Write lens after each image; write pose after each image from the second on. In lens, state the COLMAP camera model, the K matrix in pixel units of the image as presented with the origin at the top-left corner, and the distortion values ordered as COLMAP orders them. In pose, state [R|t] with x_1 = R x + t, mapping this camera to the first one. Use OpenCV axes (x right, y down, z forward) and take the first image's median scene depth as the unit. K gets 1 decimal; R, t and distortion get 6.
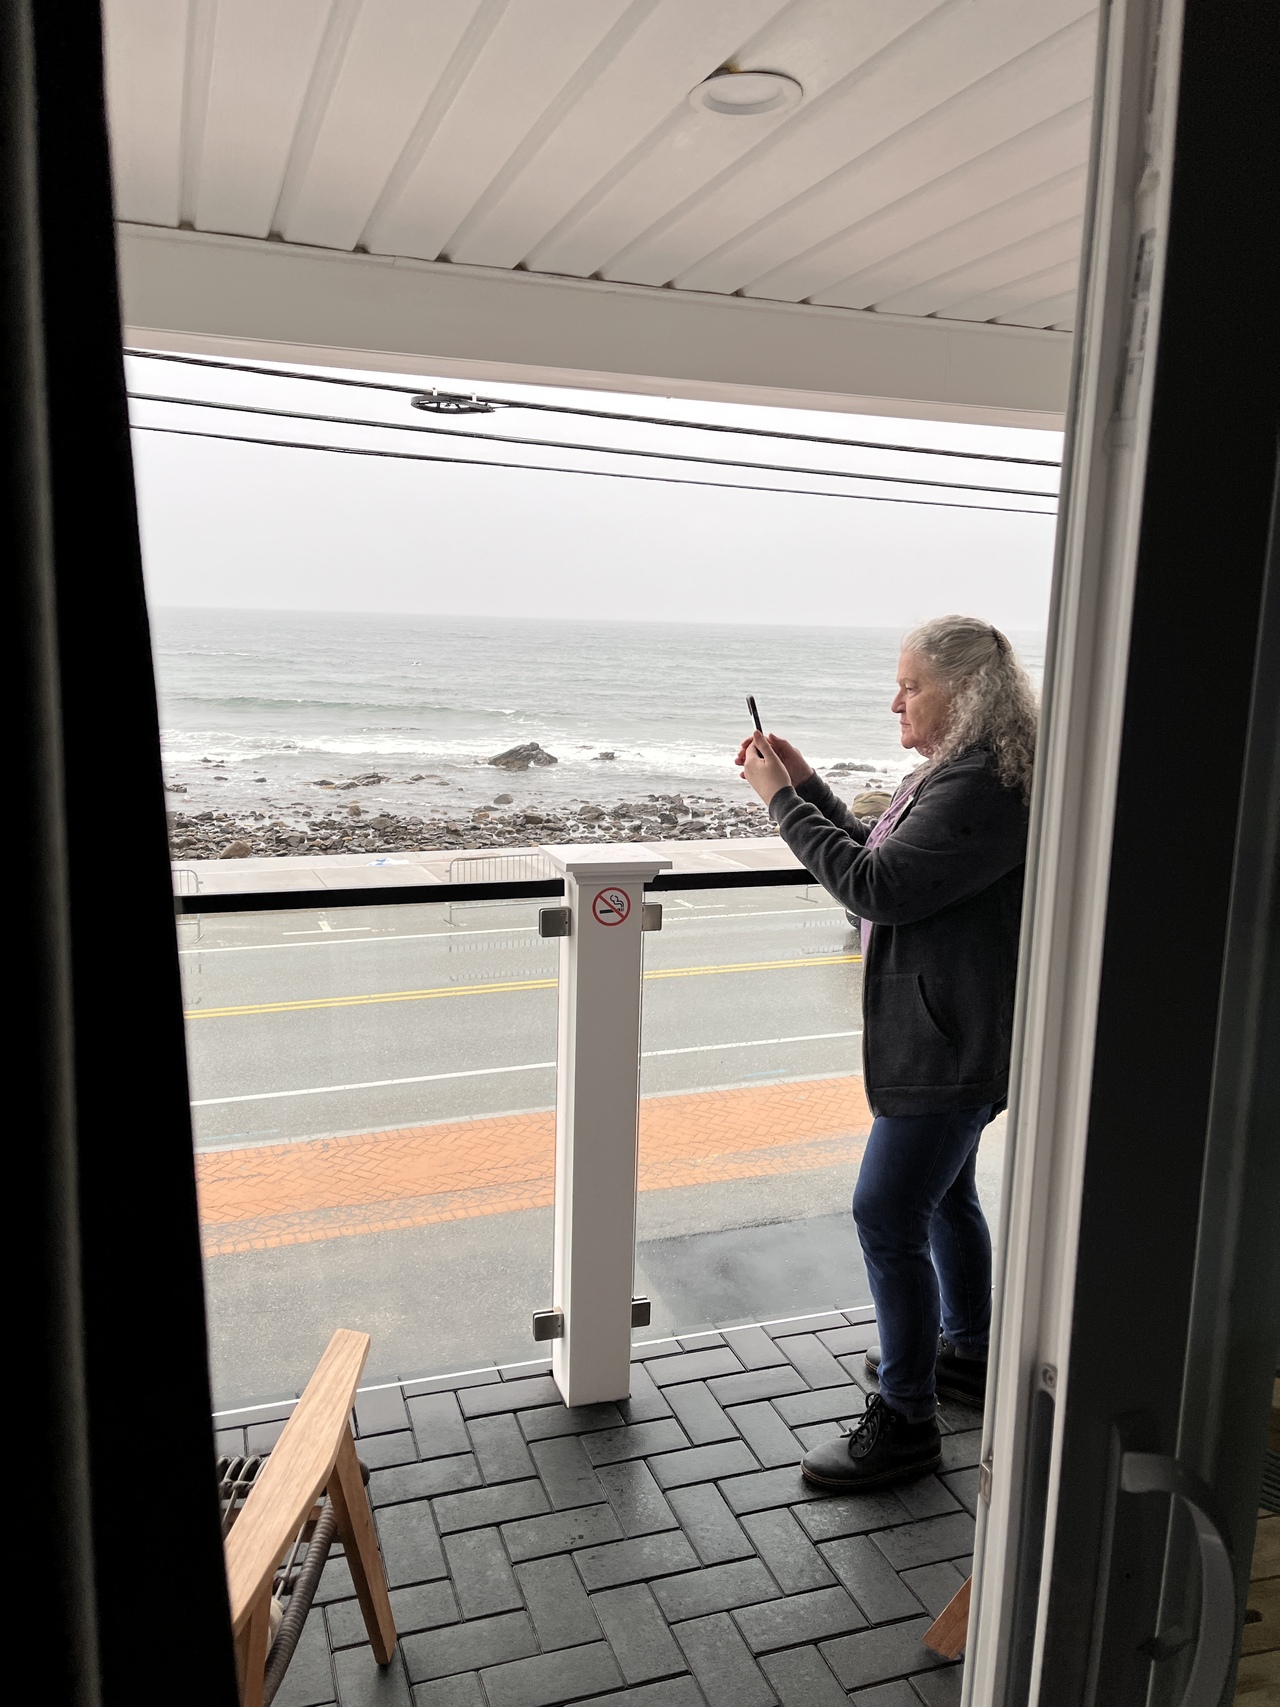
lens RADIAL K [[1371.8, 0, 605.5], [0, 1371.8, 871.9], [0, 0, 1]] dist [0.091356, -0.002342]
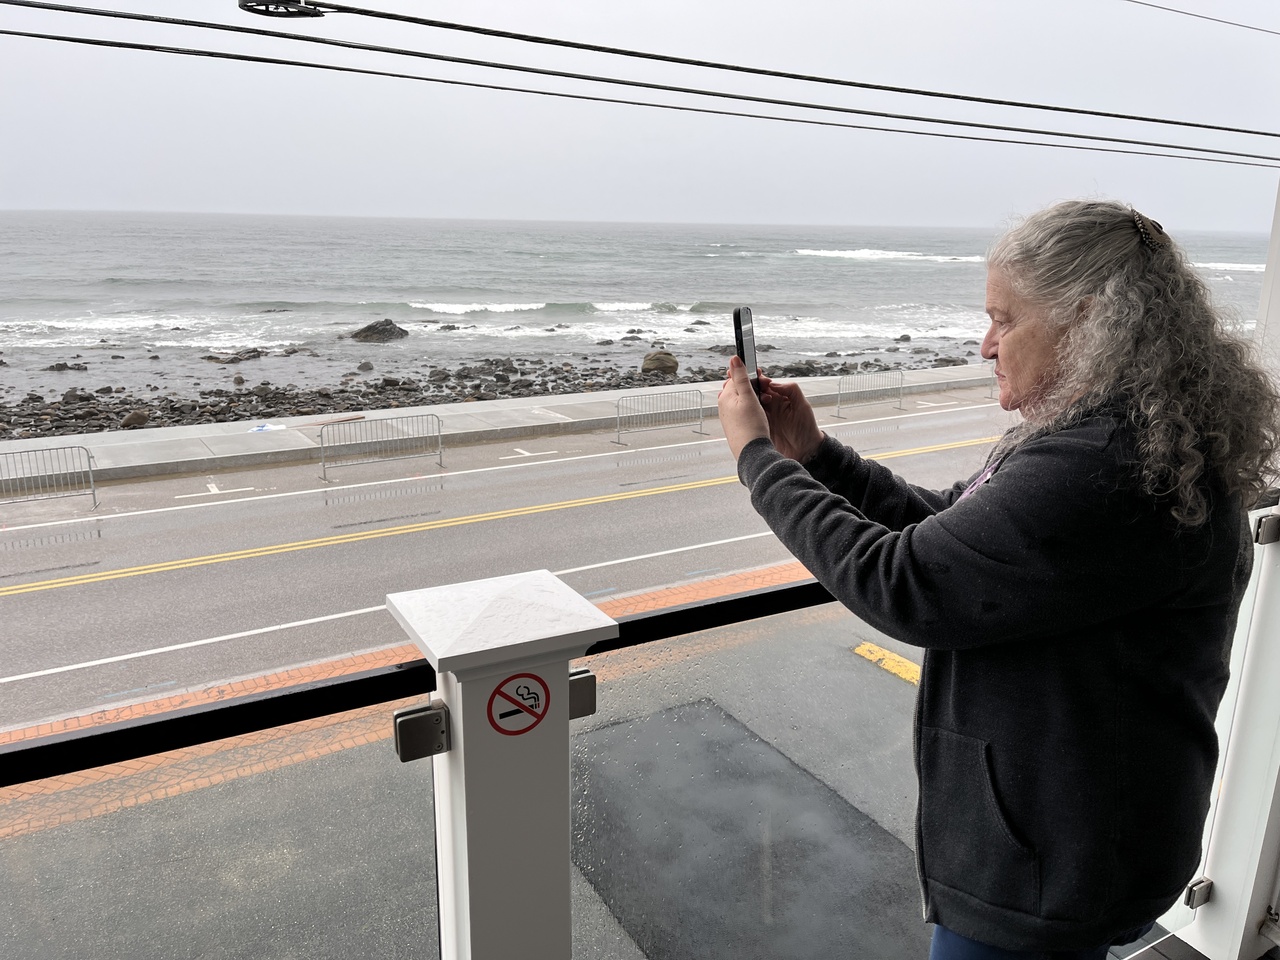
lens RADIAL K [[948.4, 0, 628.7], [0, 948.4, 478.3], [0, 0, 1]] dist [0.040695, 0.003100]
pose [[0.981579, -0.061423, 0.180915, -0.004379], [0.045659, 0.994890, 0.090050, -0.026745], [-0.185522, -0.080131, 0.979368, 0.150901]]
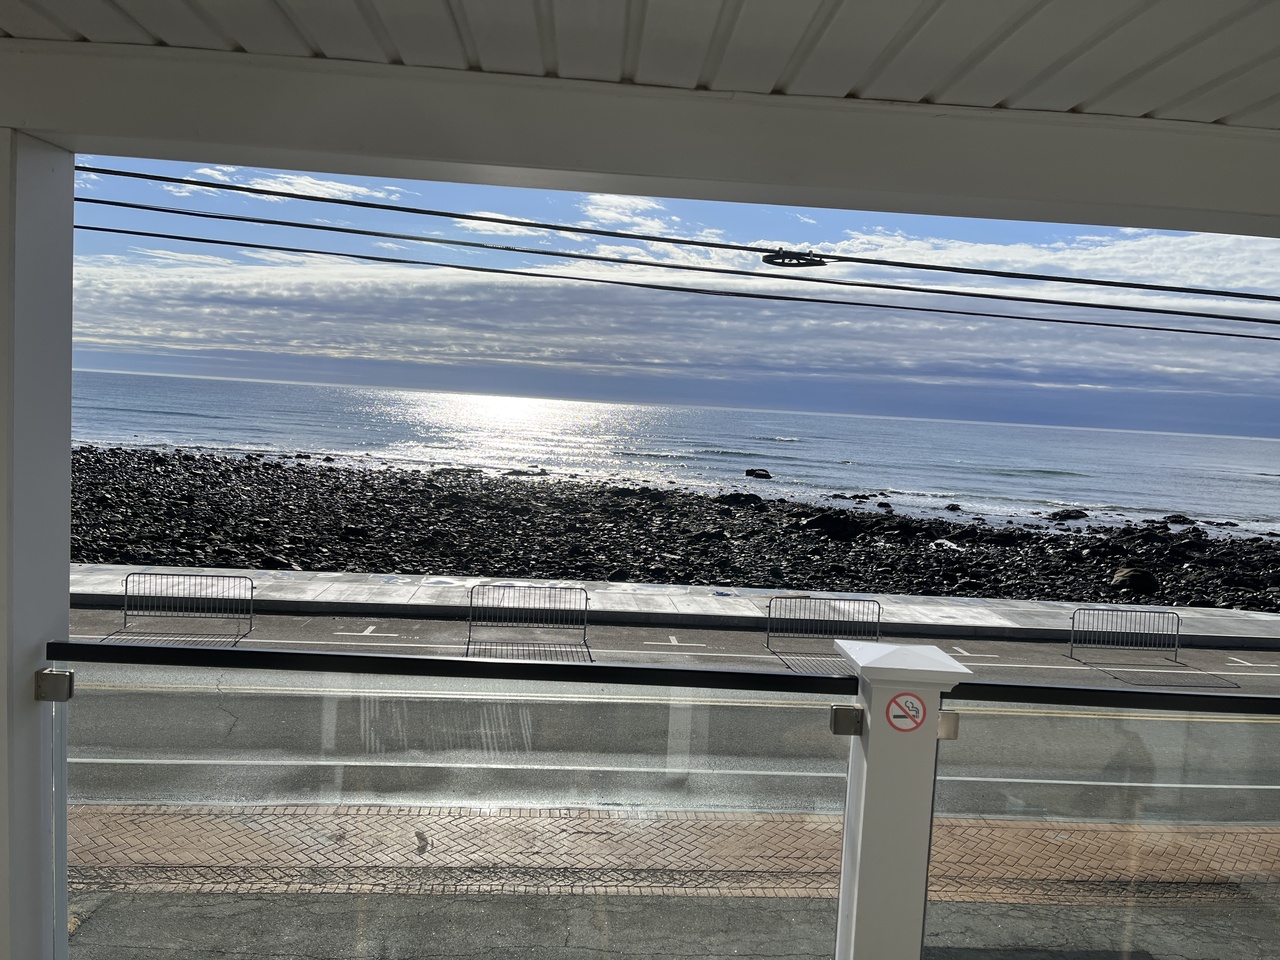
lens RADIAL K [[974.5, 0, 637.2], [0, 974.5, 473.7], [0, 0, 1]] dist [0.055910, -0.003428]
pose [[0.964888, 0.052741, -0.257312, -0.002407], [-0.083634, 0.990337, -0.110628, -0.012722], [0.248991, 0.128263, 0.959975, 0.063341]]
